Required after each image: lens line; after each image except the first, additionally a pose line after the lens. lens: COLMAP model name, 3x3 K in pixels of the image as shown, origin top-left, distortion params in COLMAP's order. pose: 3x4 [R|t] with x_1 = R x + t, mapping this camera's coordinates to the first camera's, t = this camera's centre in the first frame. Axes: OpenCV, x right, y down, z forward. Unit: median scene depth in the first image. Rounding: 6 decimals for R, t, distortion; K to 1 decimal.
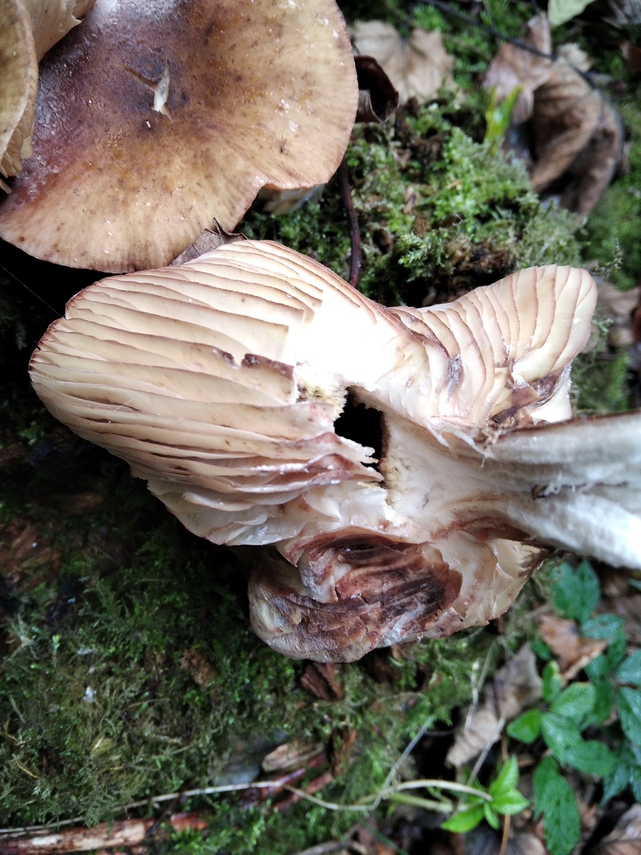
lens RADIAL K [[699.8, 0, 321.2], [0, 699.8, 429.4], [0, 0, 1]] dist [0.066089, -0.165898]
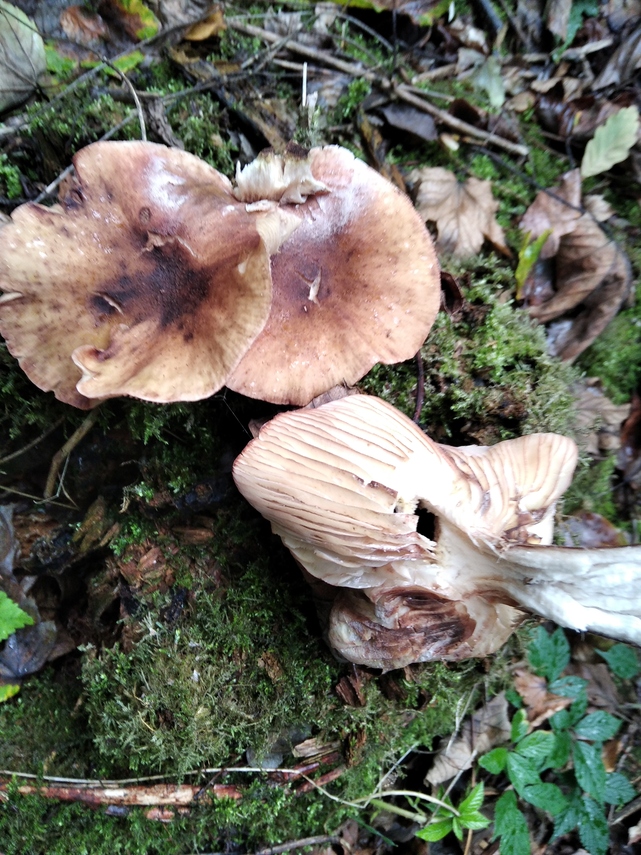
lens RADIAL K [[699.8, 0, 315.5], [0, 699.8, 431.9], [0, 0, 1]] dist [0.066089, -0.165898]
pose [[0.991964, 0.126216, -0.008805, -0.123617], [-0.126491, 0.990880, -0.046436, -0.064618], [0.002864, 0.047177, 0.998882, -0.387814]]
